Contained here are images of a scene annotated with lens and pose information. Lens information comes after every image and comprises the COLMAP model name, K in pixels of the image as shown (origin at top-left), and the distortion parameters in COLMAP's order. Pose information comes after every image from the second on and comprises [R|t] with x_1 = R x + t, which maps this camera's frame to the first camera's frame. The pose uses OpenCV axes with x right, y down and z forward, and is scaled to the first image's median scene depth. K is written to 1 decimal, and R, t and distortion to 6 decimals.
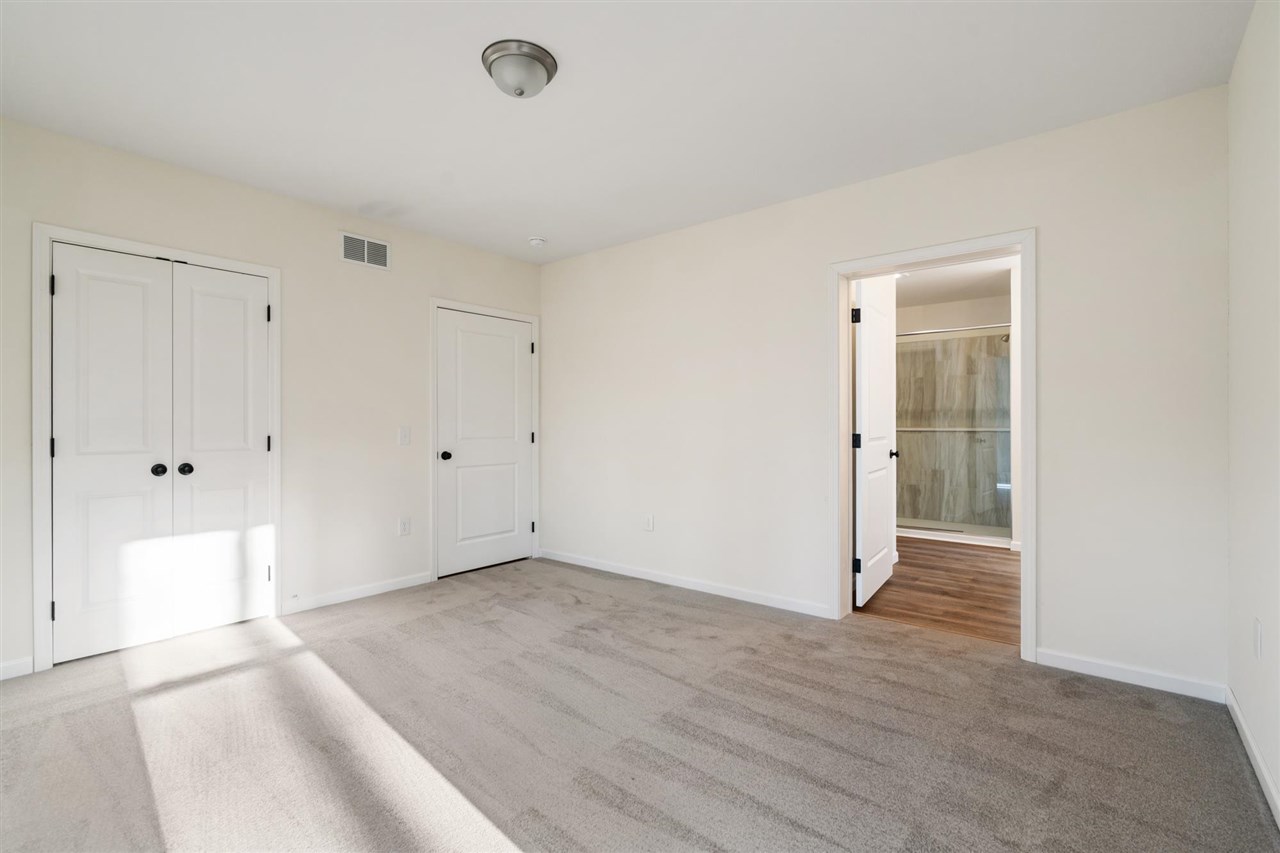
lens RADIAL K [[576.3, 0, 642.2], [0, 576.3, 429.9], [0, 0, 1]] dist [-0.004516, 0.001389]
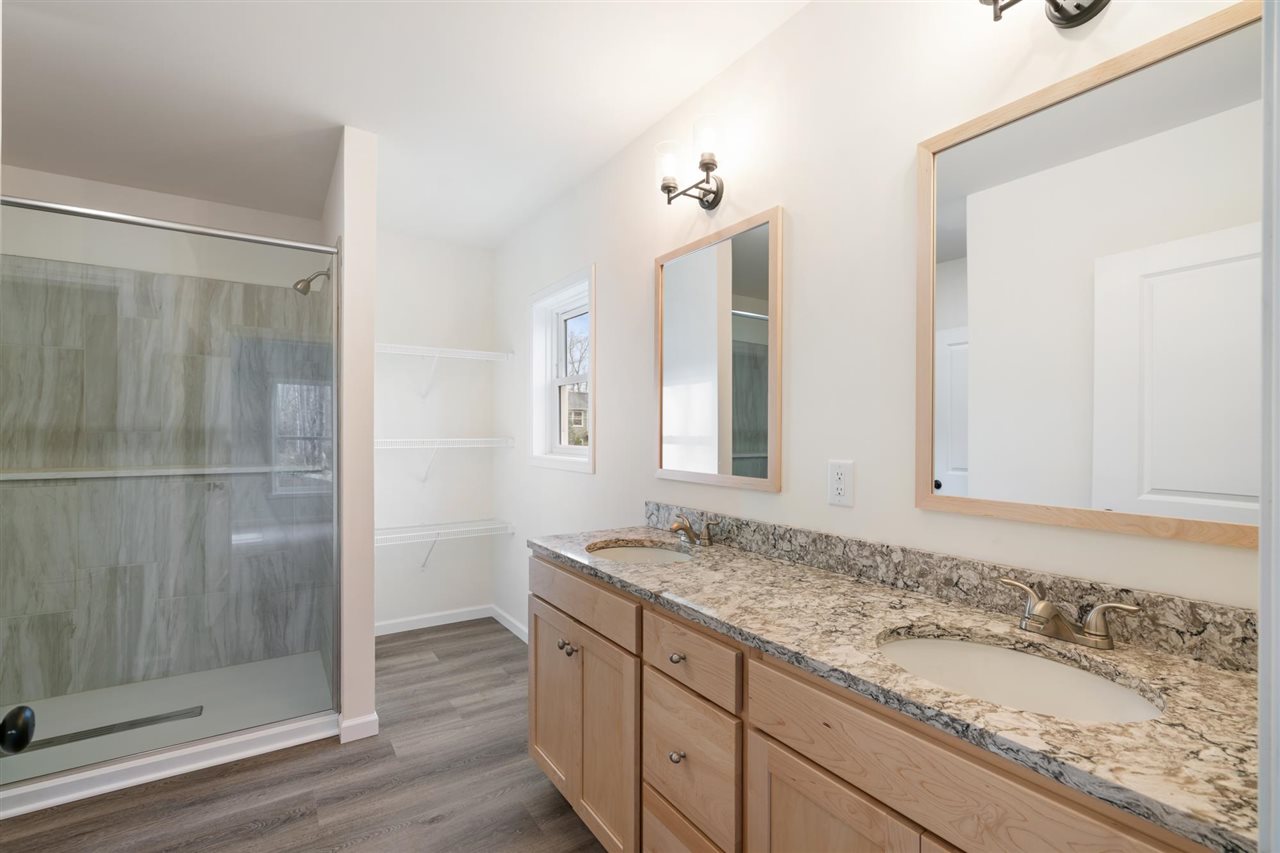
lens RADIAL K [[576.3, 0, 641.1], [0, 576.3, 427.4], [0, 0, 1]] dist [-0.004516, 0.001389]
pose [[0.290750, 0.013638, 0.956702, 0.210069], [0.008950, 0.999816, -0.016973, -0.024242], [-0.956757, 0.013497, 0.290574, 0.498674]]
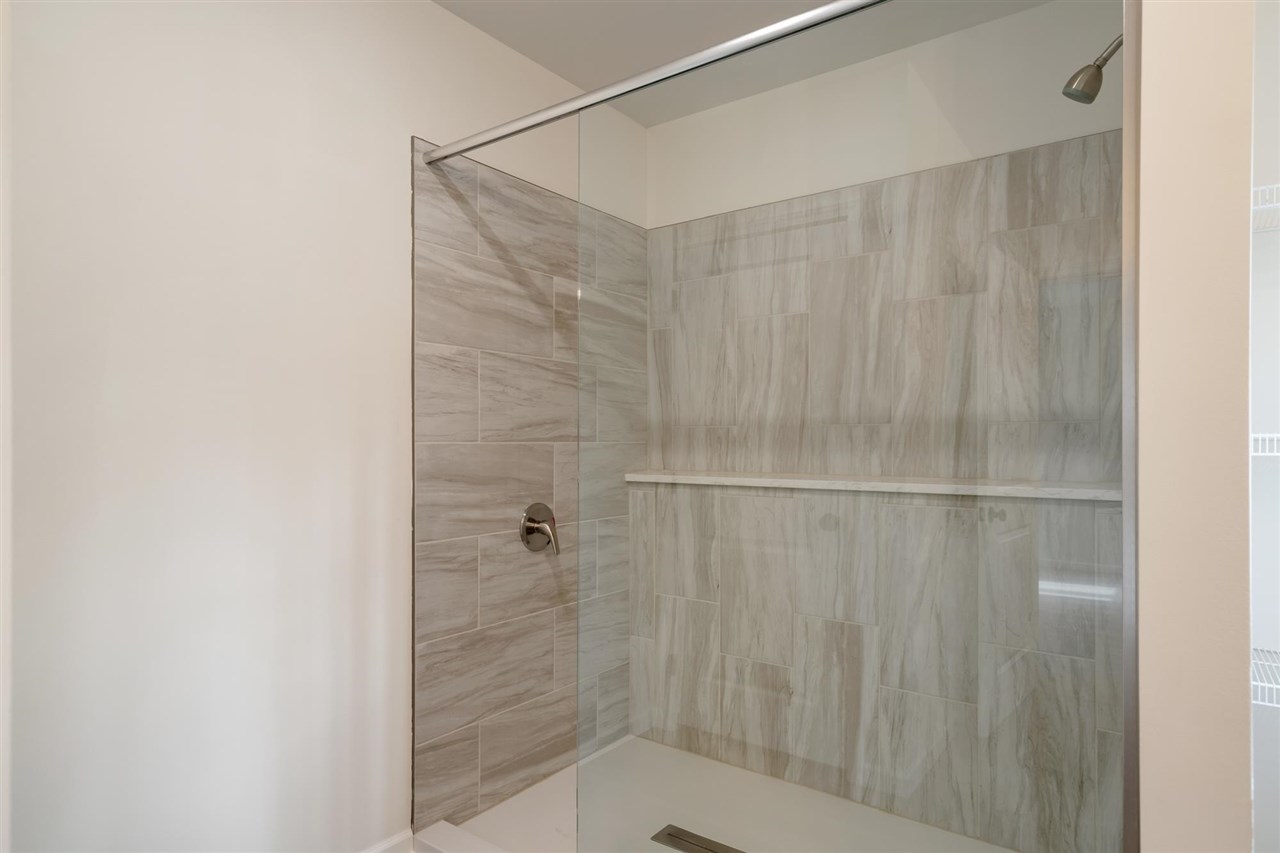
lens RADIAL K [[721.2, 0, 646.3], [0, 721.2, 447.4], [0, 0, 1]] dist [0.003699, 0.001842]
pose [[0.997544, 0.012477, 0.068922, 0.384940], [-0.011626, 0.999851, -0.012739, -0.013898], [-0.069071, 0.011906, 0.997541, 0.636189]]
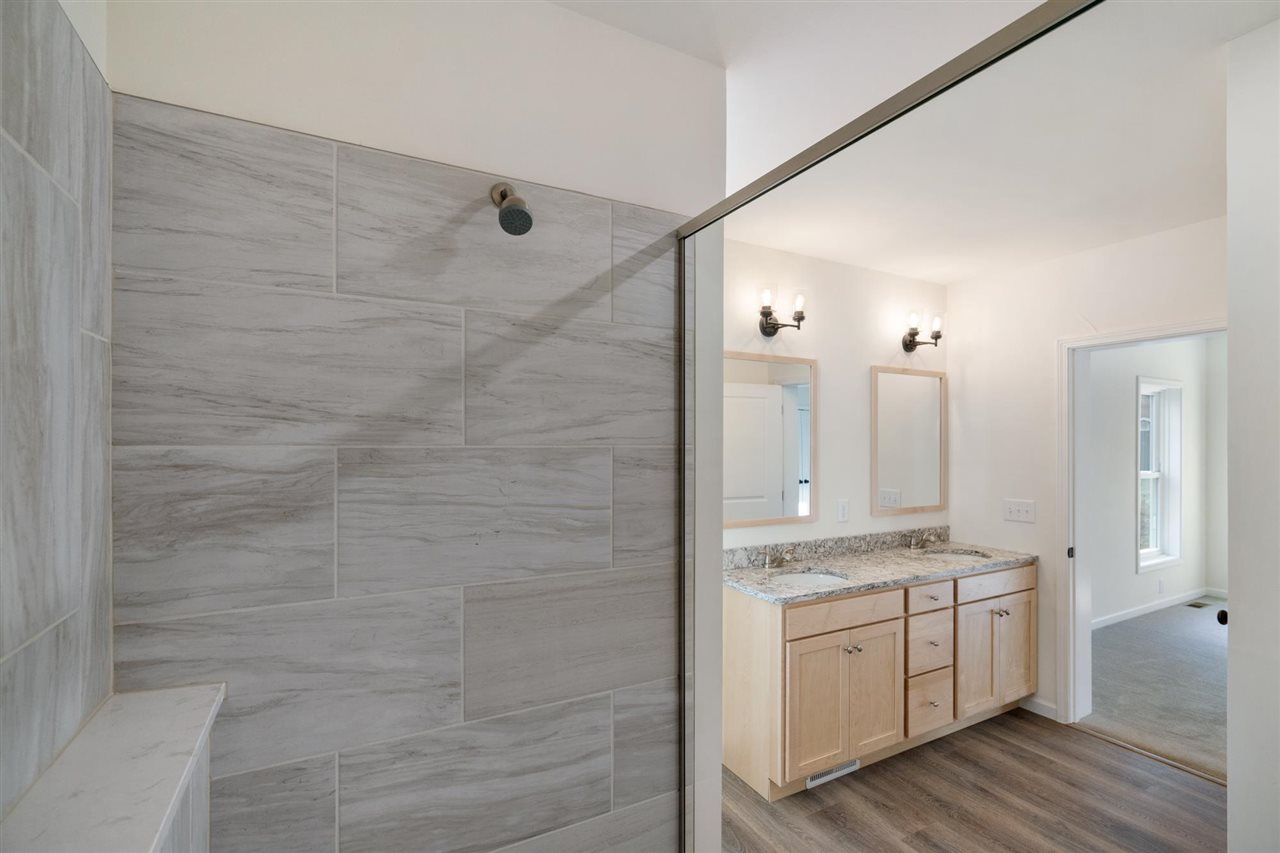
lens RADIAL K [[576.3, 0, 639.2], [0, 576.3, 441.3], [0, 0, 1]] dist [-0.004516, 0.001389]
pose [[-0.928029, 0.008042, 0.372422, 0.440930], [0.010481, 0.999935, 0.004524, -0.067662], [-0.372361, 0.008102, -0.928053, 1.007726]]
